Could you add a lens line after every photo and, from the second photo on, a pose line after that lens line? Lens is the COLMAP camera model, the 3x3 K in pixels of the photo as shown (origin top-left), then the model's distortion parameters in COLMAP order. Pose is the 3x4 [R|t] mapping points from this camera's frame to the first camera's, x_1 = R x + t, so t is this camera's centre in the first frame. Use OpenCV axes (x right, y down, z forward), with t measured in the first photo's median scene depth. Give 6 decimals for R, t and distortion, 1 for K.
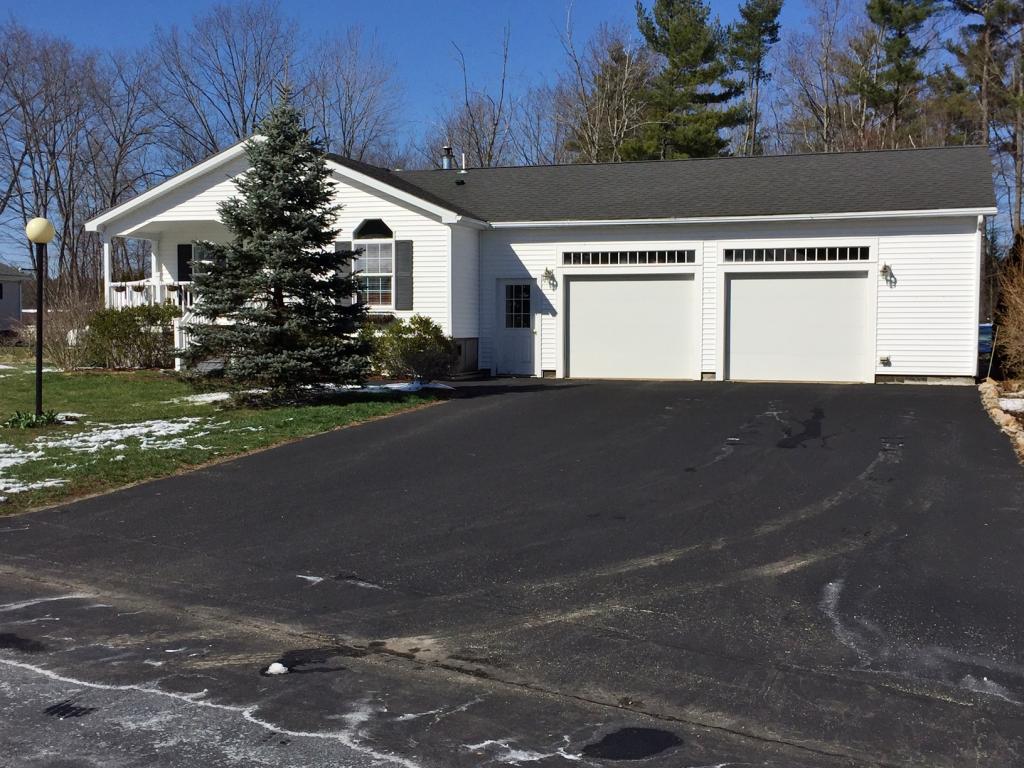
lens RADIAL K [[1154.5, 0, 577.5], [0, 1154.5, 384.5], [0, 0, 1]] dist [0.004667, -0.023695]
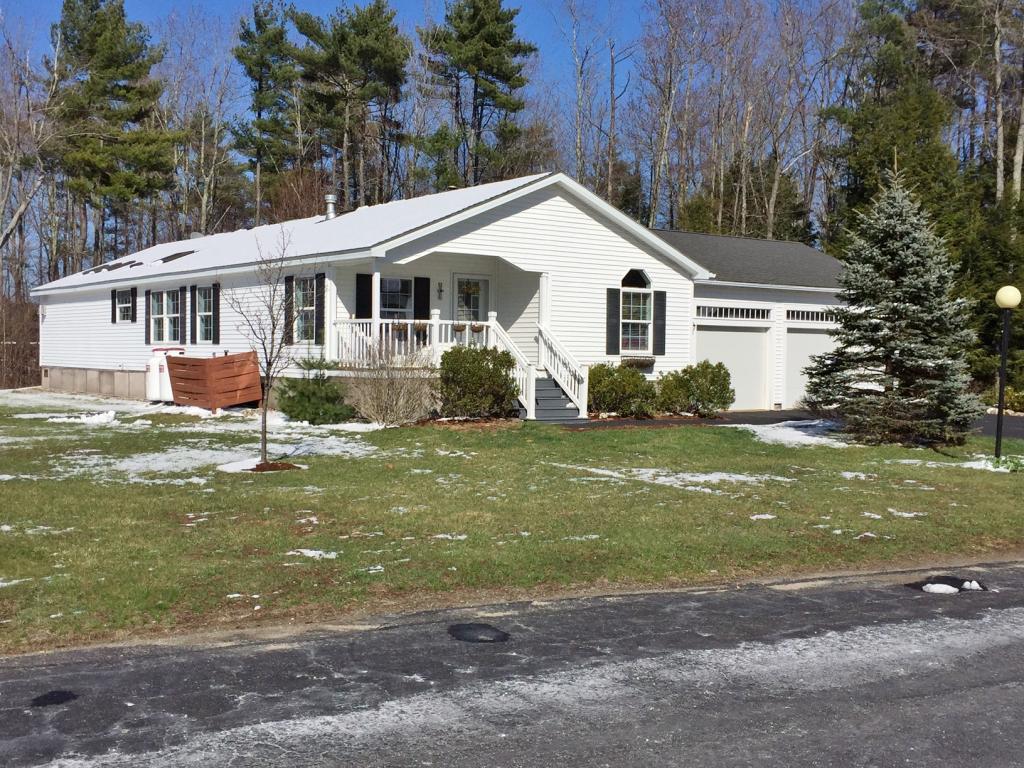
lens RADIAL K [[1154.5, 0, 577.5], [0, 1154.5, 384.5], [0, 0, 1]] dist [0.004667, -0.023695]
pose [[0.574108, -0.016279, 0.818618, -1.070448], [0.041612, 0.999090, -0.009316, -0.028747], [-0.817722, 0.039413, 0.574263, 0.430233]]
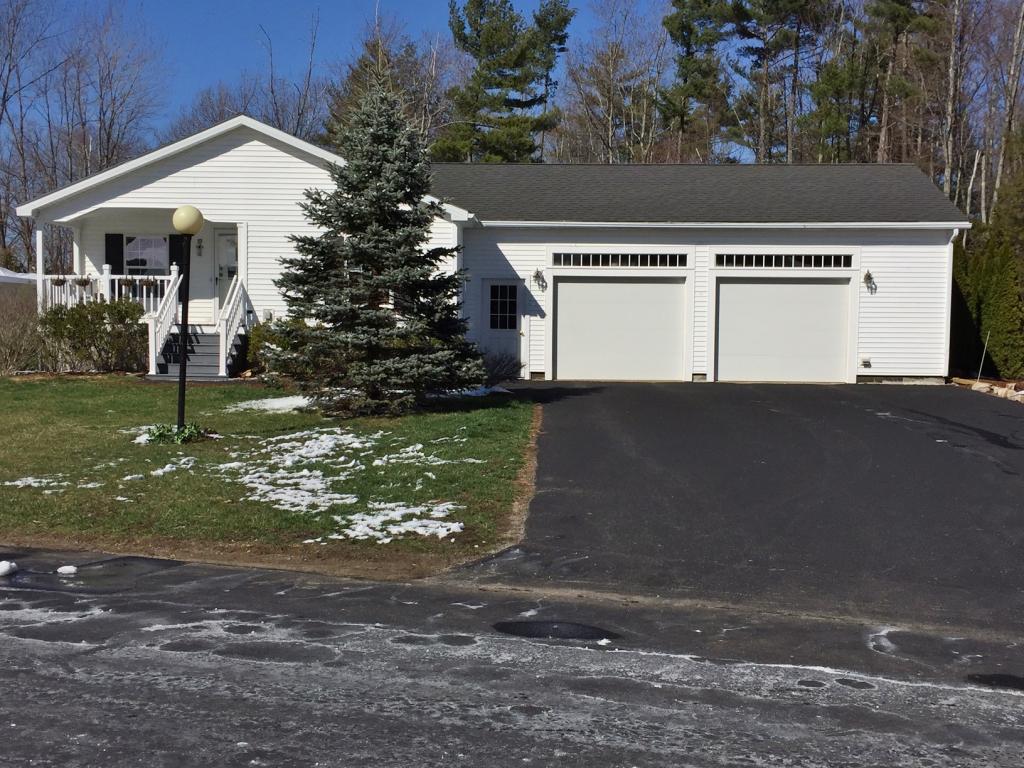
lens RADIAL K [[1154.5, 0, 577.5], [0, 1154.5, 384.5], [0, 0, 1]] dist [0.004667, -0.023695]
pose [[0.965156, -0.005716, 0.261611, -0.256160], [0.006395, 0.999978, -0.001742, 0.000006], [-0.261595, 0.003354, 0.965172, 0.038917]]
